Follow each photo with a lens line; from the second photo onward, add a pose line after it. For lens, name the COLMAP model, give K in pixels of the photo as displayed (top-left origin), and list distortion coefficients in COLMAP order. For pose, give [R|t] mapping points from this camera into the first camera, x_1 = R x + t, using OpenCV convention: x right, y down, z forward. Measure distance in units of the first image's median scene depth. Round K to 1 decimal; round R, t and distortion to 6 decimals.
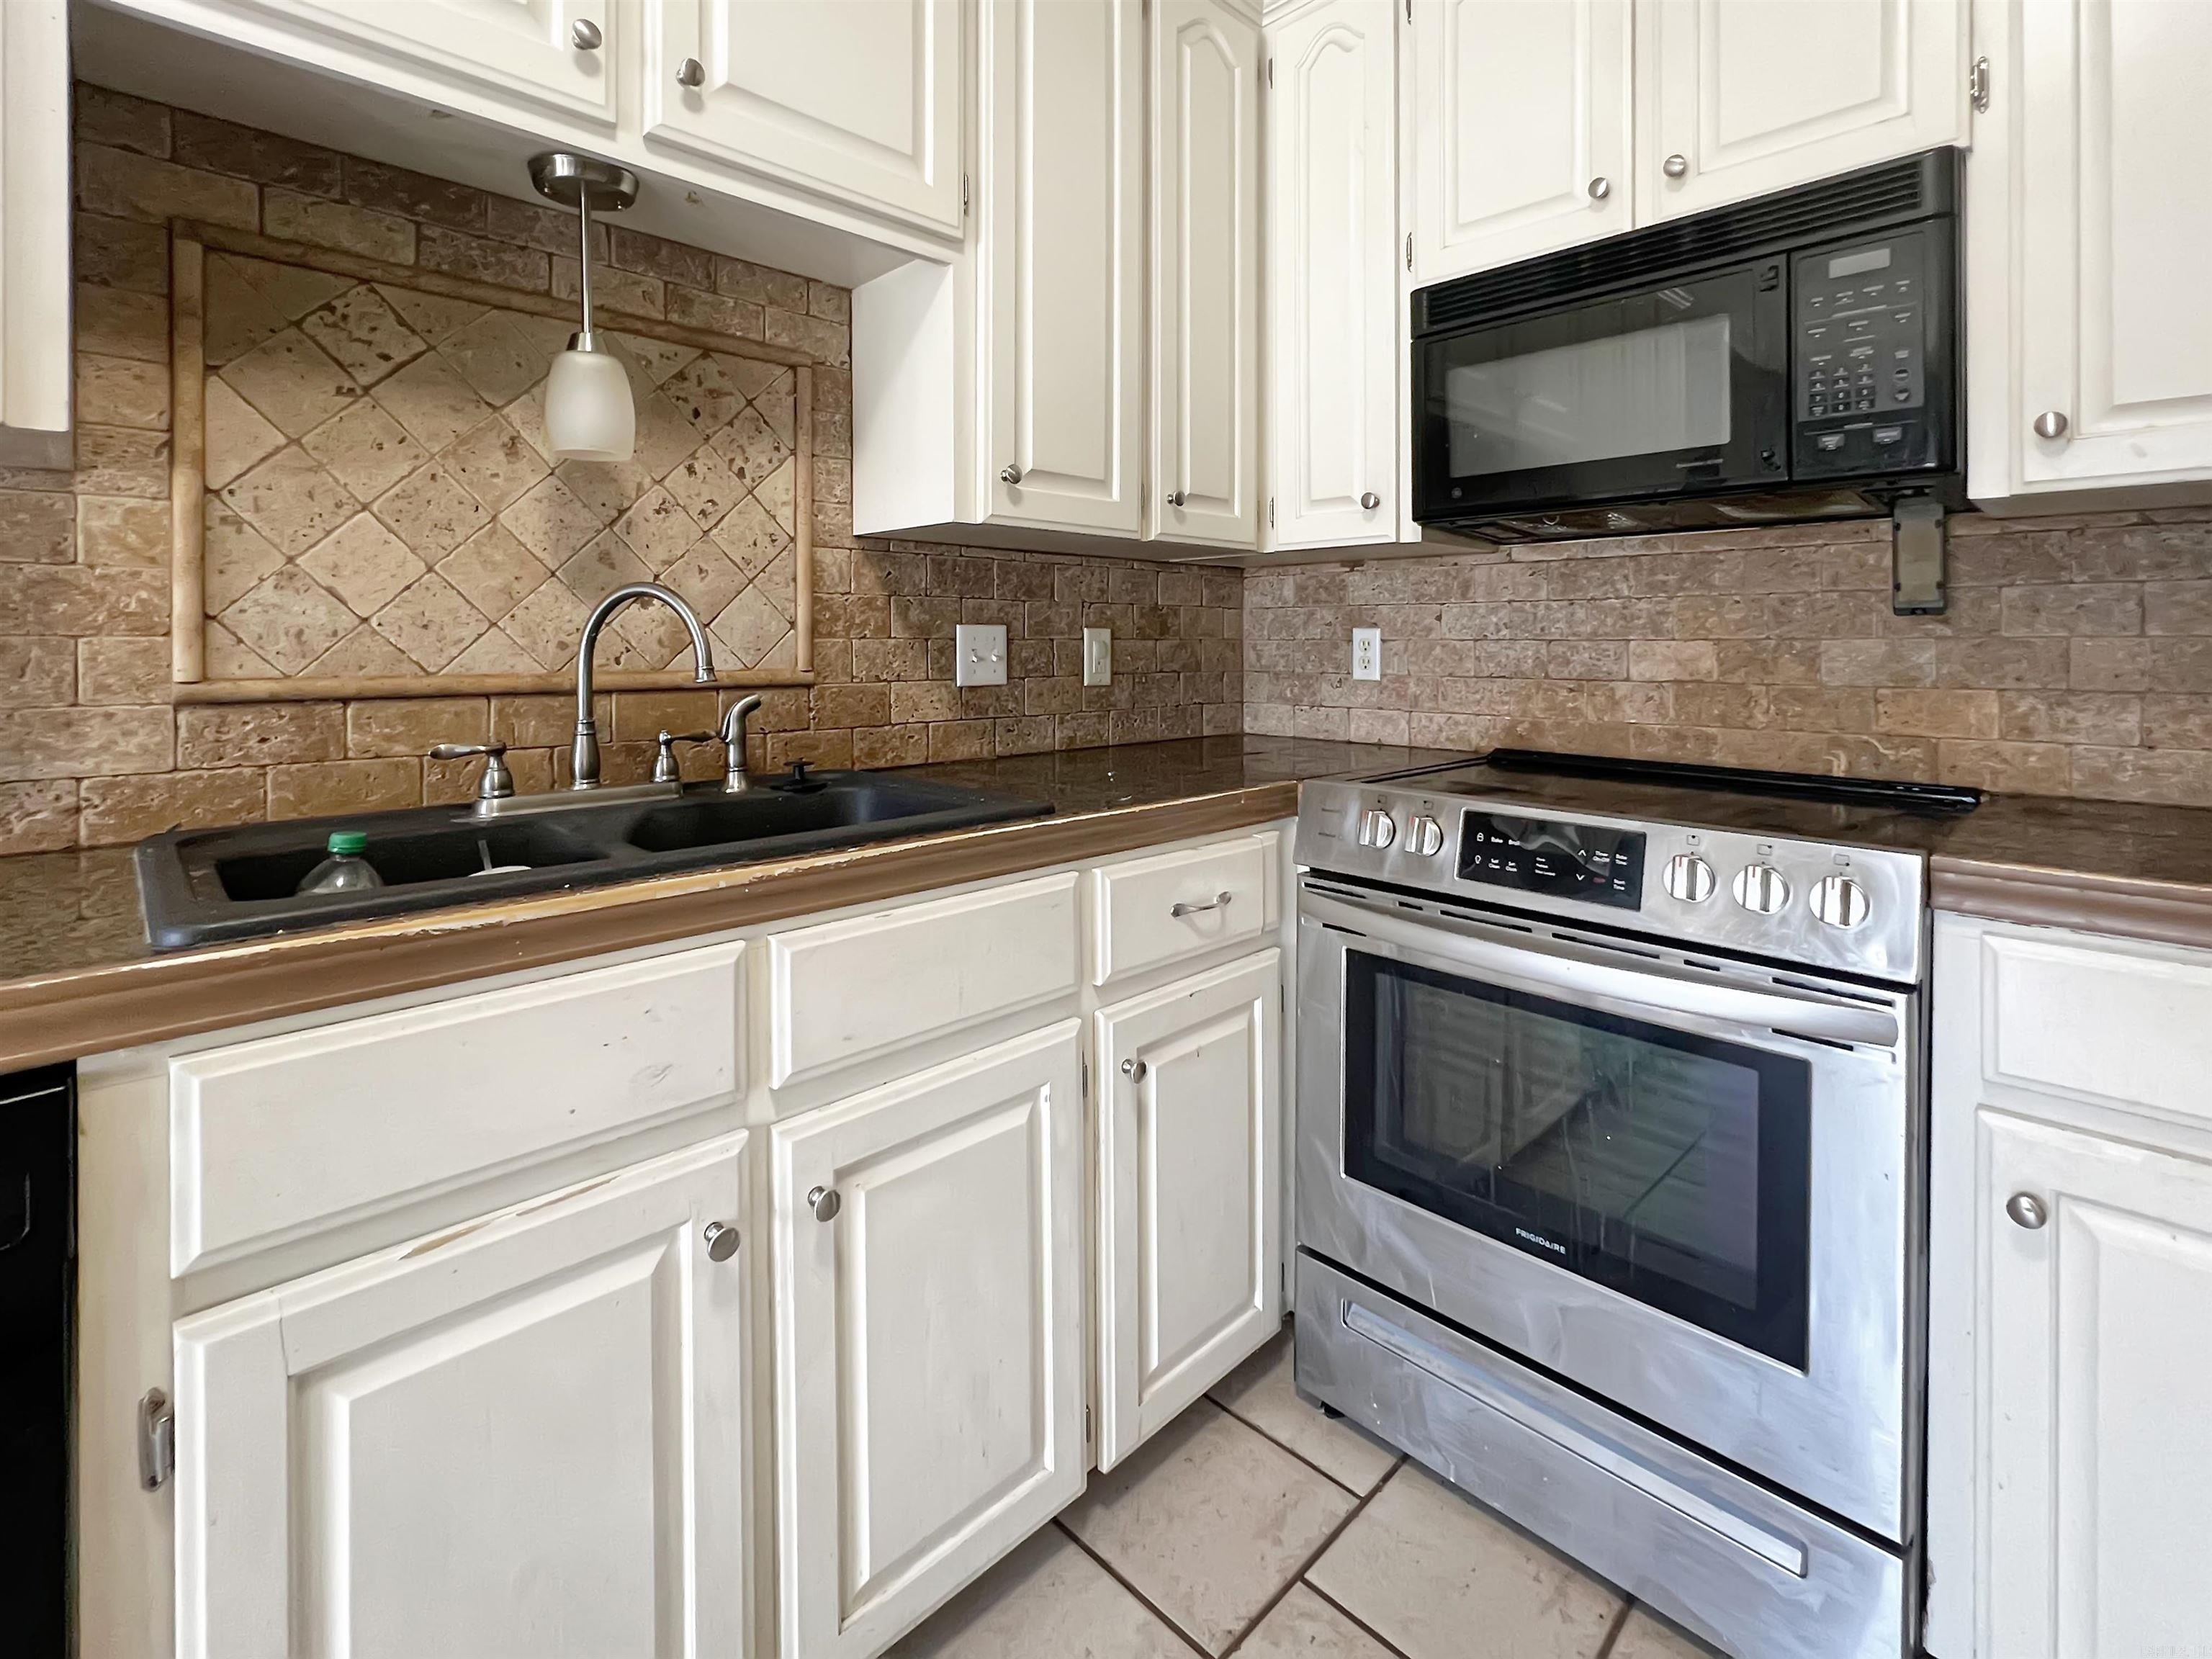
lens RADIAL K [[1014.9, 0, 1183.4], [0, 1014.9, 643.0], [0, 0, 1]] dist [-0.004523, -0.000366]
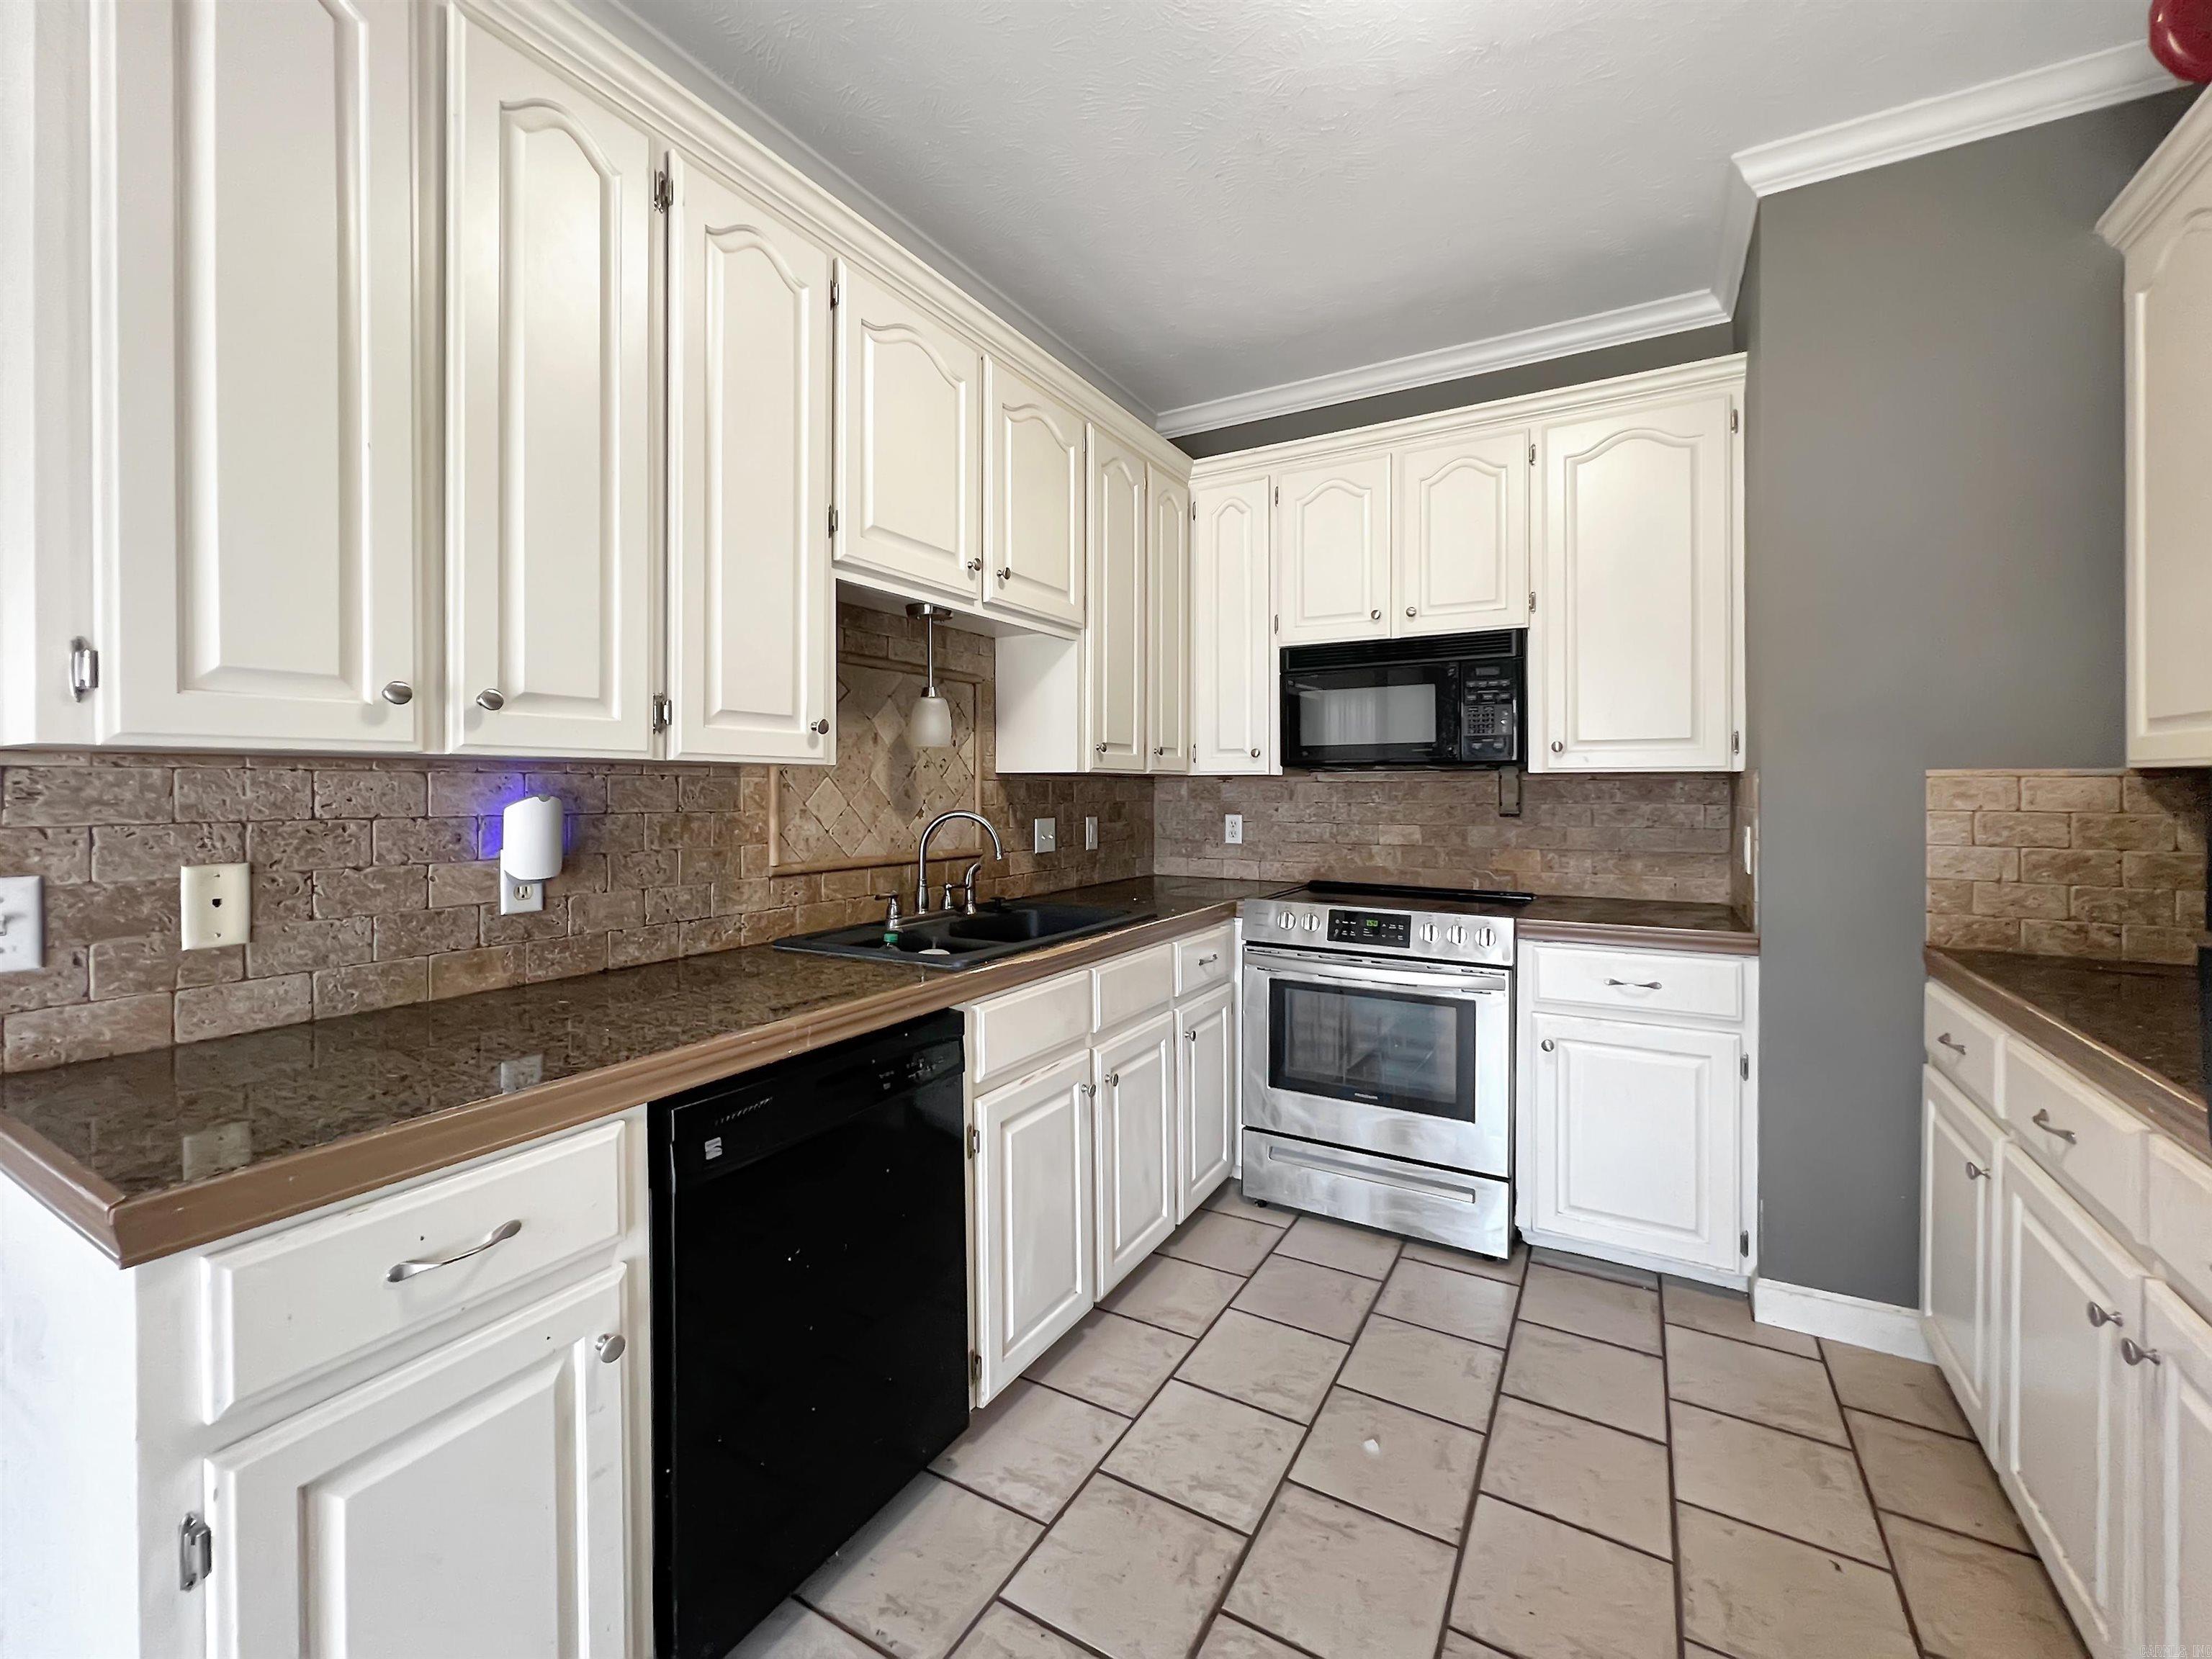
lens RADIAL K [[918.5, 0, 1106.9], [0, 918.5, 784.2], [0, 0, 1]] dist [-0.004424, -0.000279]
pose [[0.973755, -0.001618, 0.227591, -0.597123], [0.001936, 0.999997, -0.001177, -0.098093], [-0.227589, 0.001587, 0.973756, -0.768341]]
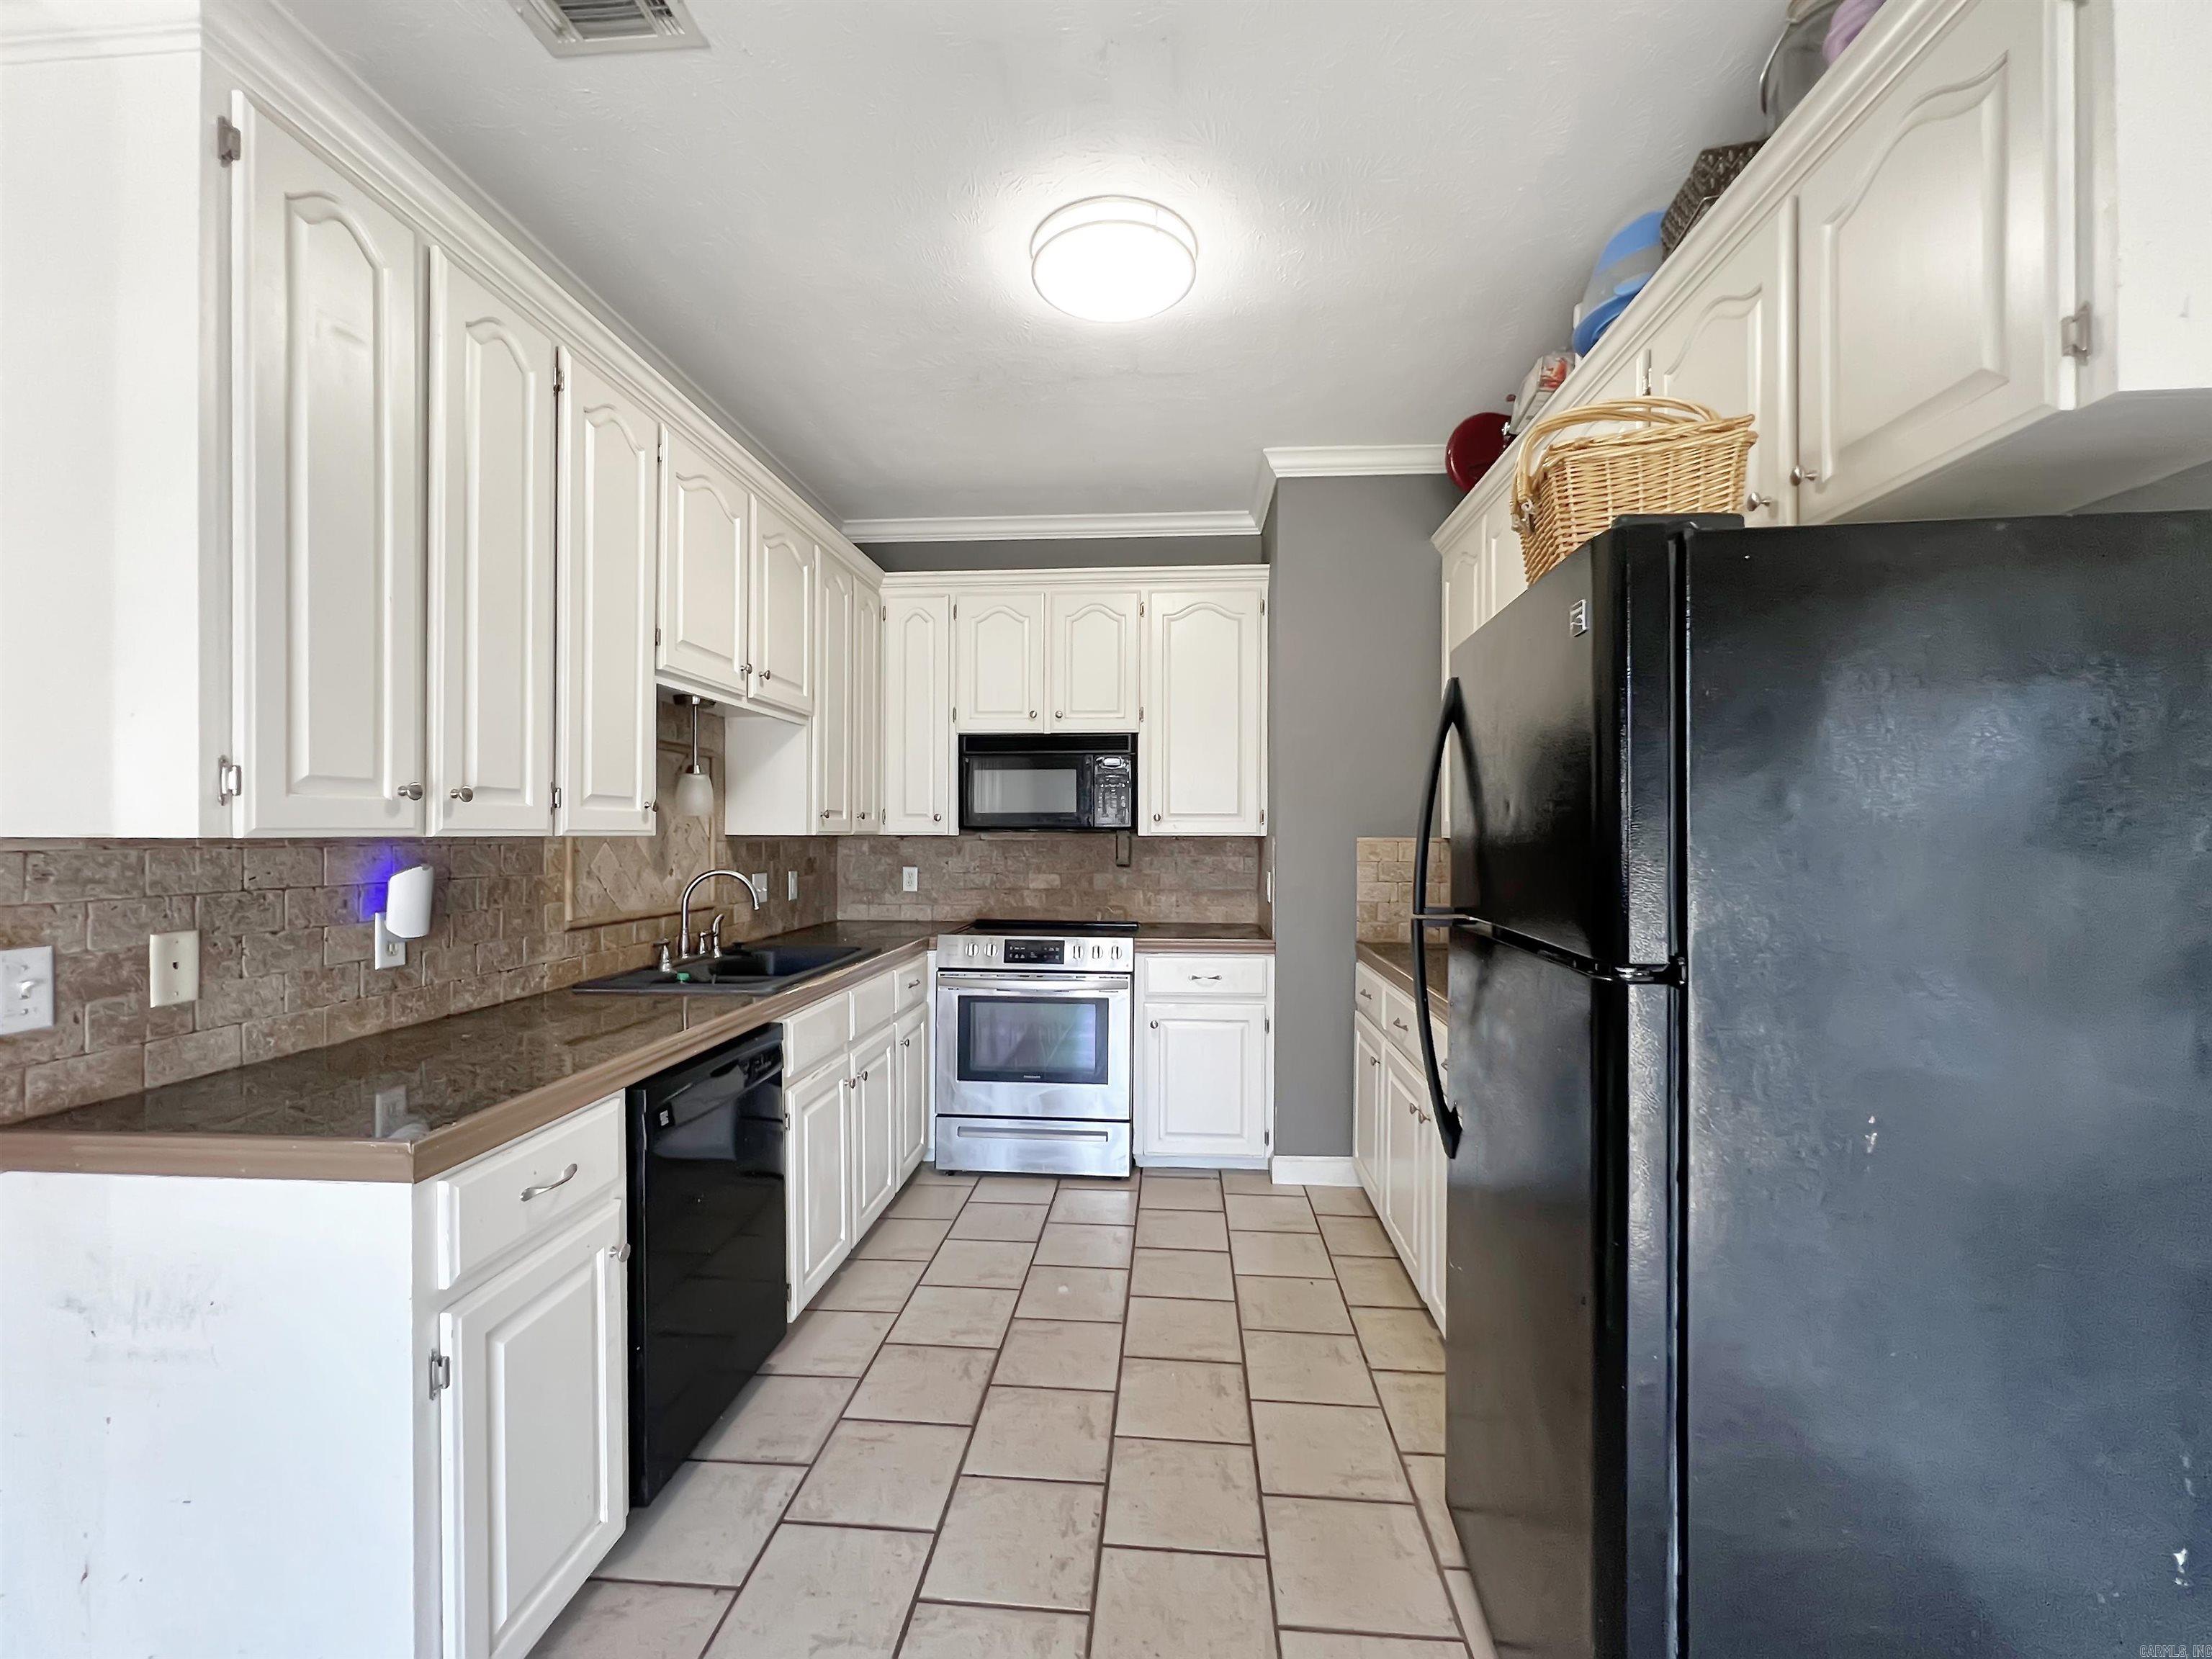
lens RADIAL K [[948.5, 0, 1106.0], [0, 948.5, 829.5], [0, 0, 1]] dist [0.000041, -0.000027]
pose [[0.778515, 0.000559, 0.627626, -1.110389], [-0.001054, 0.999999, 0.000417, -0.140539], [-0.627625, -0.000986, 0.778515, -1.198154]]
